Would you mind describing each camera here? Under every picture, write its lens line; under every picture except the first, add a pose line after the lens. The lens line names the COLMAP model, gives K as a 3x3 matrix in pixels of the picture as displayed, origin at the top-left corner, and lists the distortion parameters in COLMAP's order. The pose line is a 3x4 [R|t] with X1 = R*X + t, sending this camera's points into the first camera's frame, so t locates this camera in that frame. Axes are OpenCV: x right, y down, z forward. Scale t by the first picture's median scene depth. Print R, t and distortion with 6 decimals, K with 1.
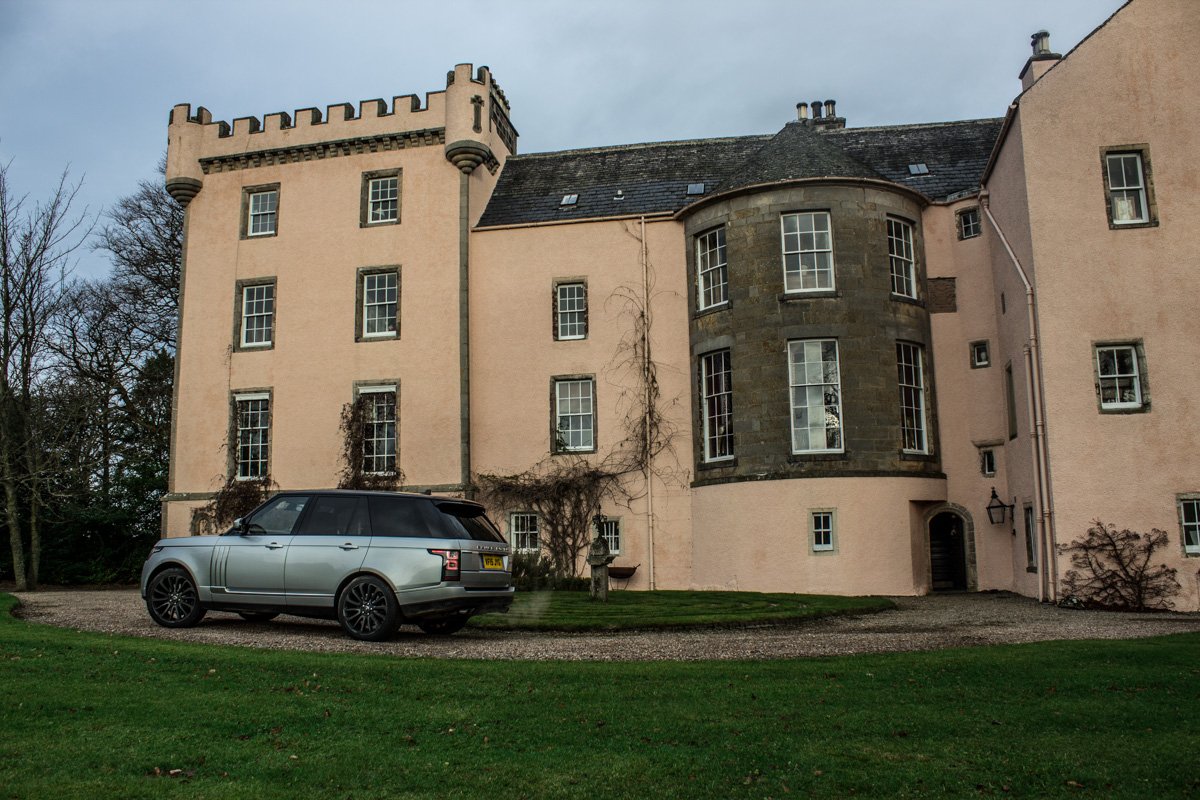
lens RADIAL K [[984.1, 0, 600.0], [0, 984.1, 400.0], [0, 0, 1]] dist [-0.171995, 0.164082]
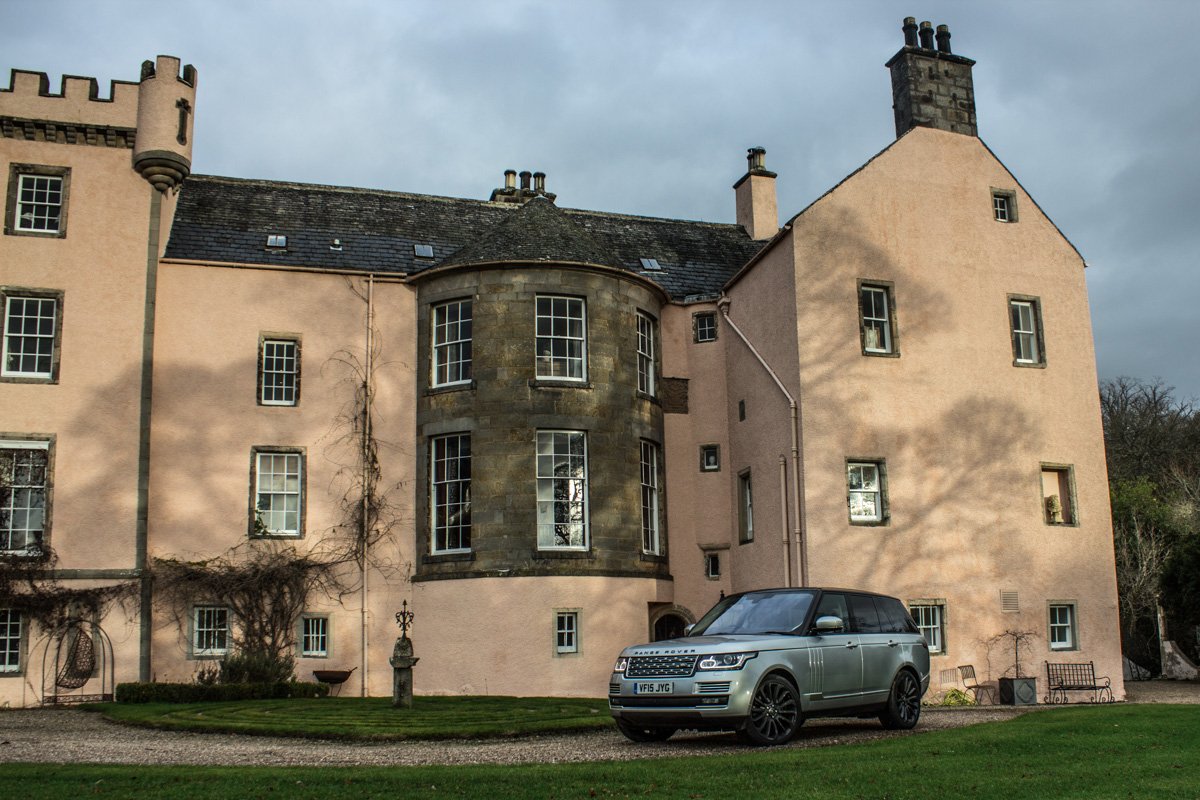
lens RADIAL K [[1119.4, 0, 675.0], [0, 1119.4, 451.0], [0, 0, 1]] dist [-0.178101, 0.161086]
pose [[0.868720, 0.076447, 0.489368, -0.201254], [-0.062294, 0.997035, -0.045169, 0.000178], [-0.491370, 0.008754, 0.870907, -0.003824]]
